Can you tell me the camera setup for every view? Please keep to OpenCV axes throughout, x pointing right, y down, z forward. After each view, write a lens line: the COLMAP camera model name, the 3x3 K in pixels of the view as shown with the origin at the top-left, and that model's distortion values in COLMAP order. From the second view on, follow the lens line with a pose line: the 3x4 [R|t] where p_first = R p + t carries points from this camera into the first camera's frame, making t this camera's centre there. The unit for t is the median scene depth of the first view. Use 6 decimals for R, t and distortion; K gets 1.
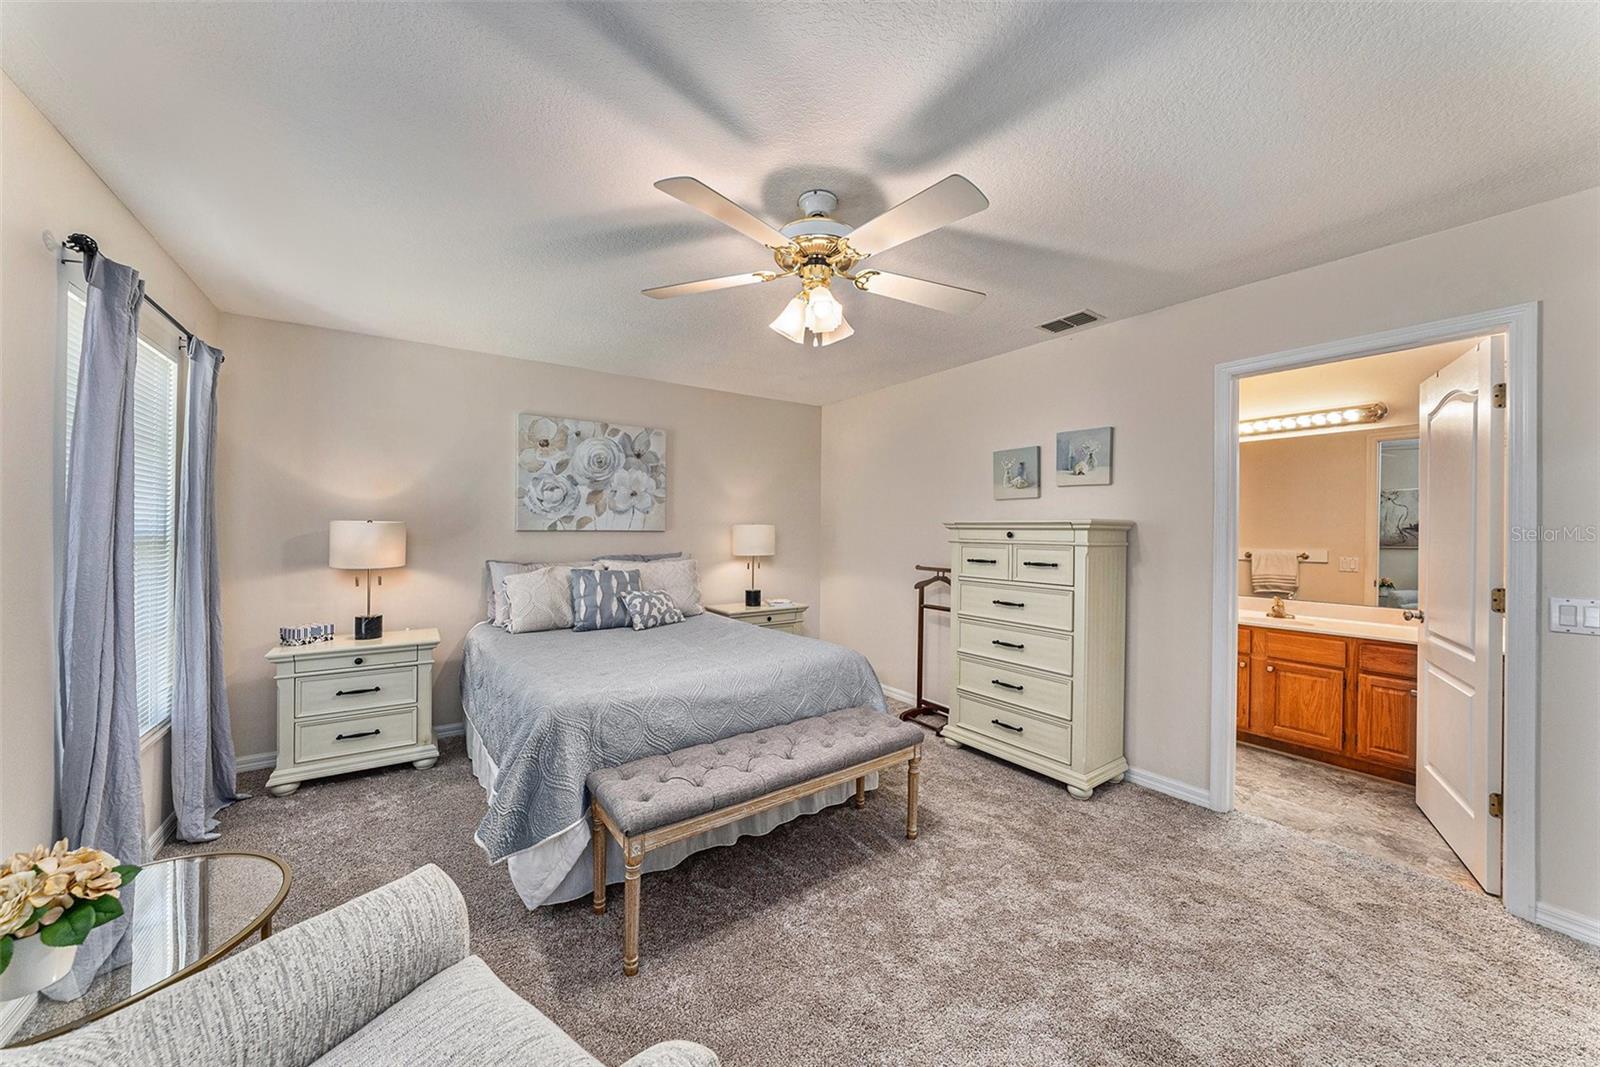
lens RADIAL K [[559.0, 0, 802.7], [0, 559.0, 525.3], [0, 0, 1]] dist [-0.028747, 0.005609]
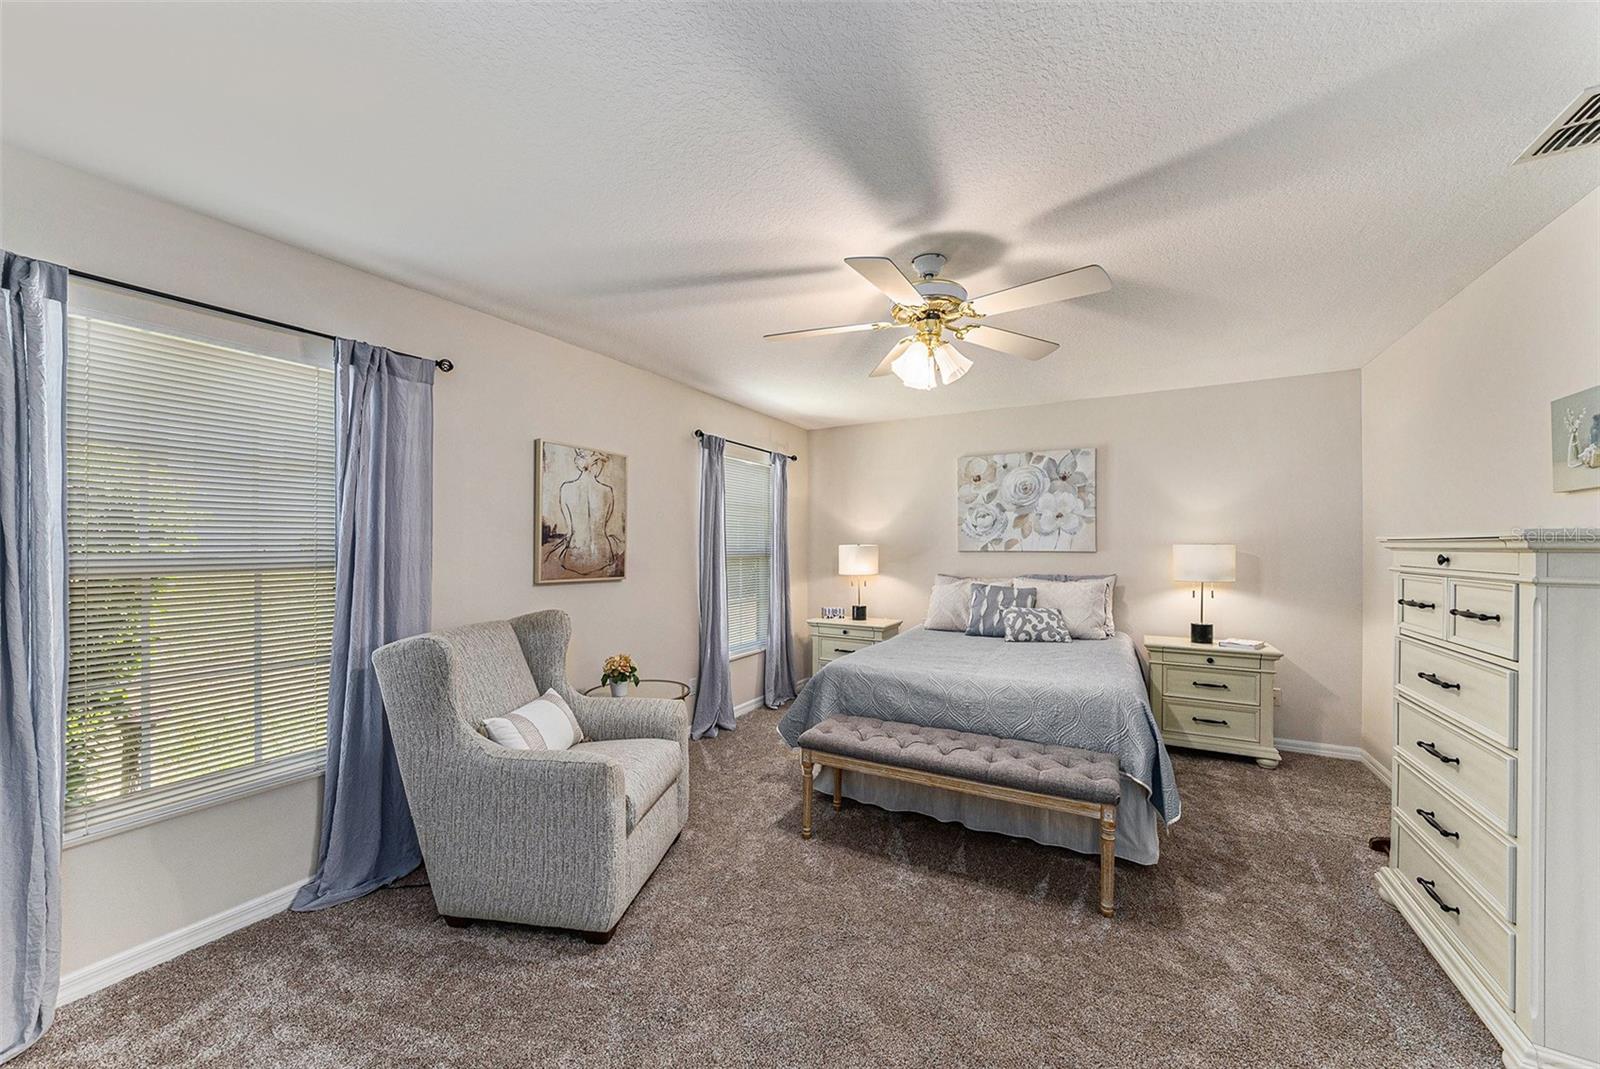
lens RADIAL K [[565.2, 0, 802.0], [0, 565.2, 544.6], [0, 0, 1]] dist [-0.018400, 0.000027]
pose [[0.428890, -0.009059, -0.903311, 0.505549], [0.007368, 0.999952, -0.006530, 0.000639], [0.903326, -0.003855, 0.428936, 0.142599]]
